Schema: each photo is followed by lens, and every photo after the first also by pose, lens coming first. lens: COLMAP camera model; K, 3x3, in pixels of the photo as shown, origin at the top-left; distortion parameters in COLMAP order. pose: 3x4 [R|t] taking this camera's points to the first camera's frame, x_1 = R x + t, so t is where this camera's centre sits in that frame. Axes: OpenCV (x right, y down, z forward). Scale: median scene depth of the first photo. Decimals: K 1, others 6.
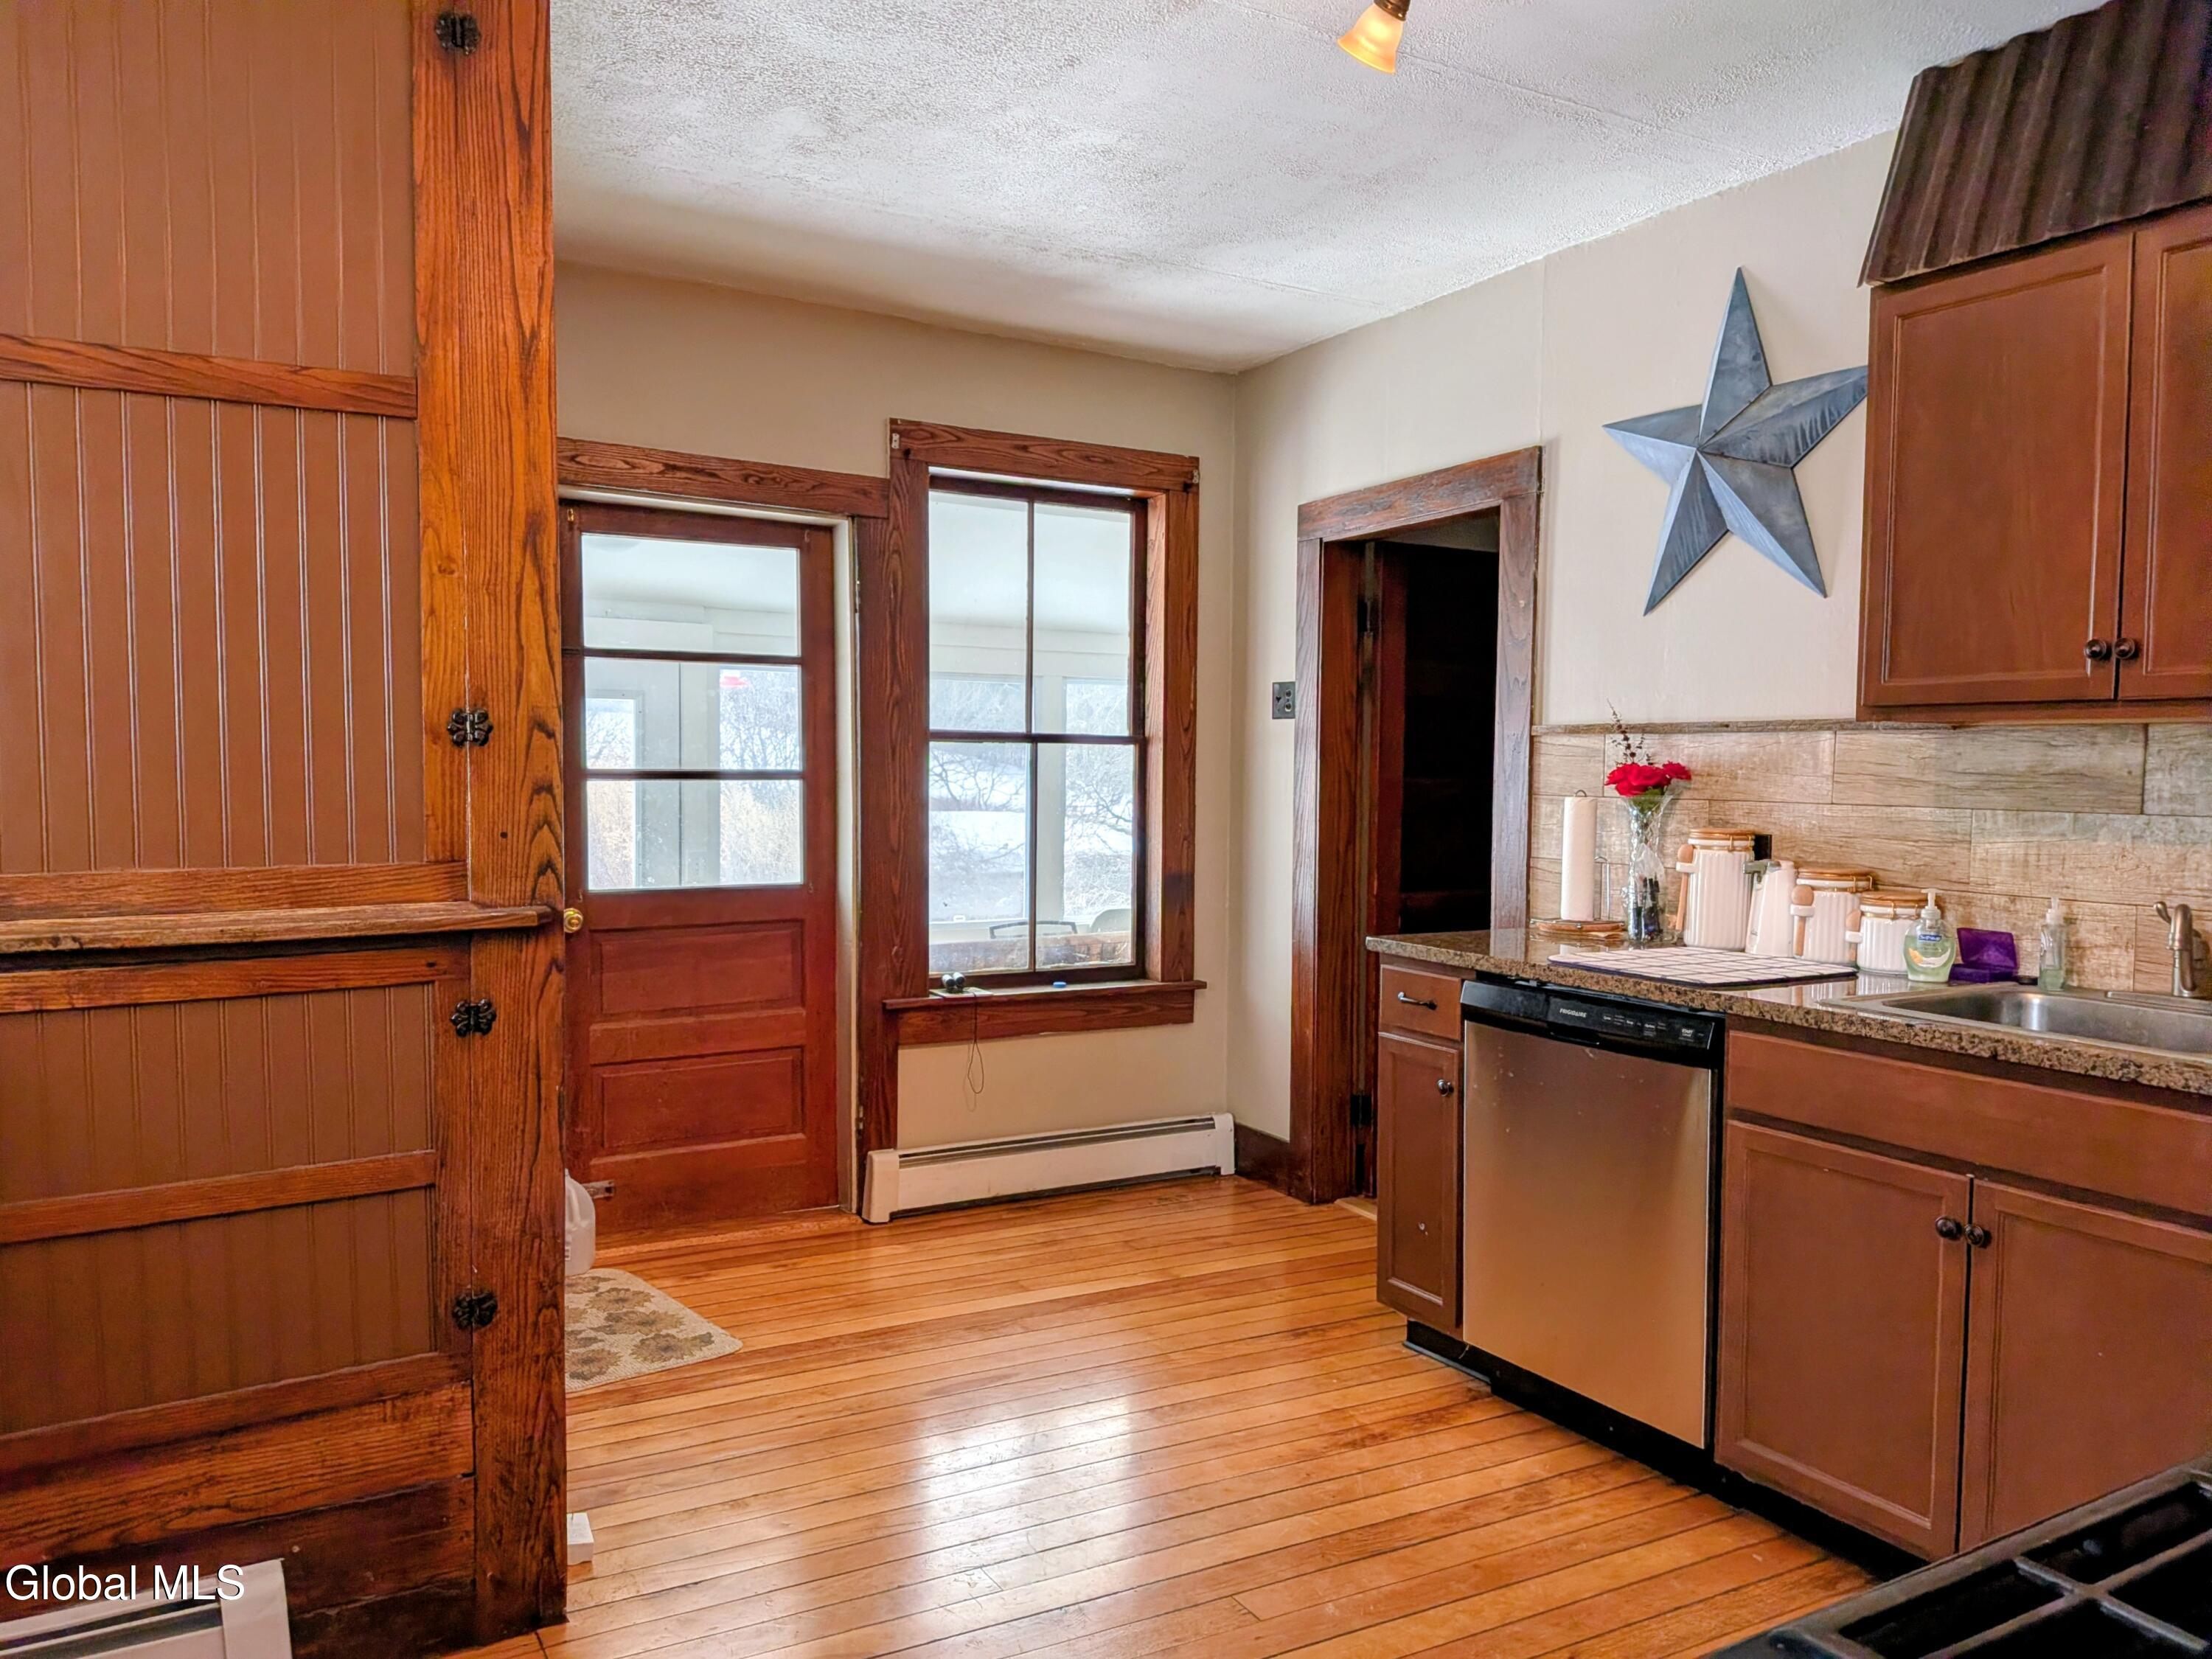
lens RADIAL K [[1618.7, 0, 1104.5], [0, 1618.7, 837.2], [0, 0, 1]] dist [0.027893, -0.057902]
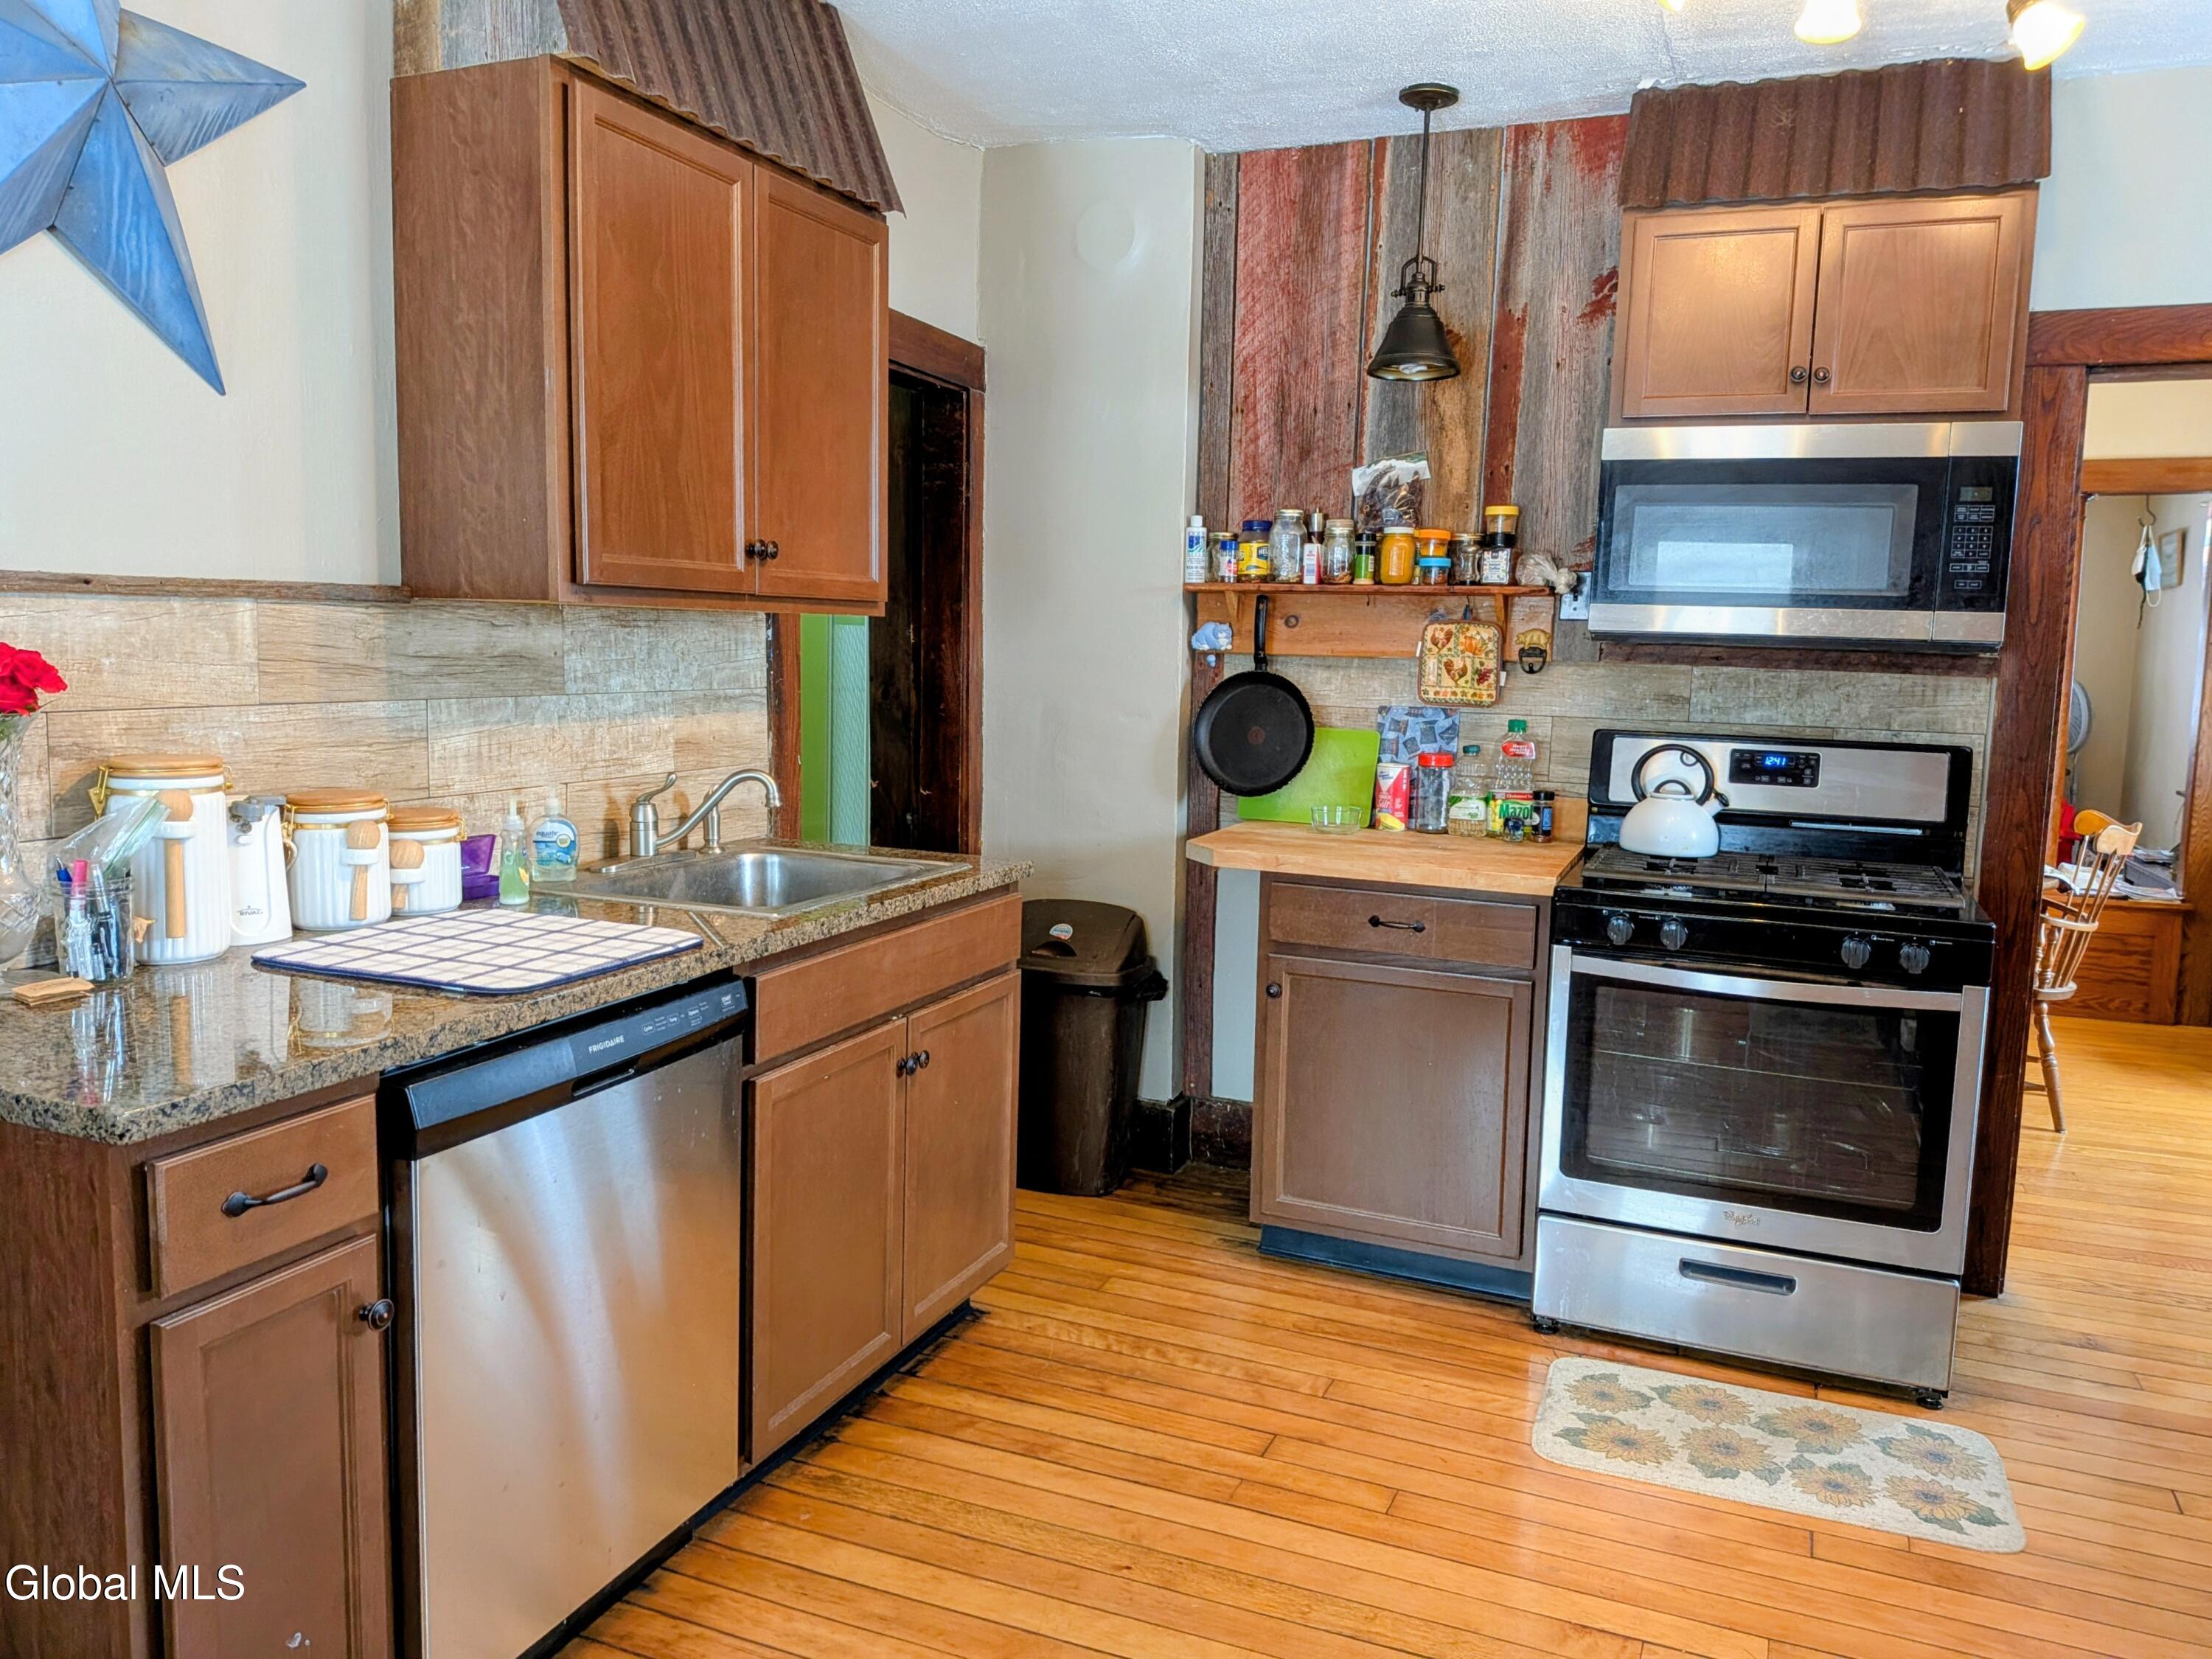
lens RADIAL K [[1618.7, 0, 1102.2], [0, 1618.7, 827.5], [0, 0, 1]] dist [0.027893, -0.057902]
pose [[-0.611560, -0.120805, 0.781921, -0.340248], [0.005585, 0.987591, 0.156948, -0.081027], [-0.791178, 0.100350, -0.603297, 1.224279]]
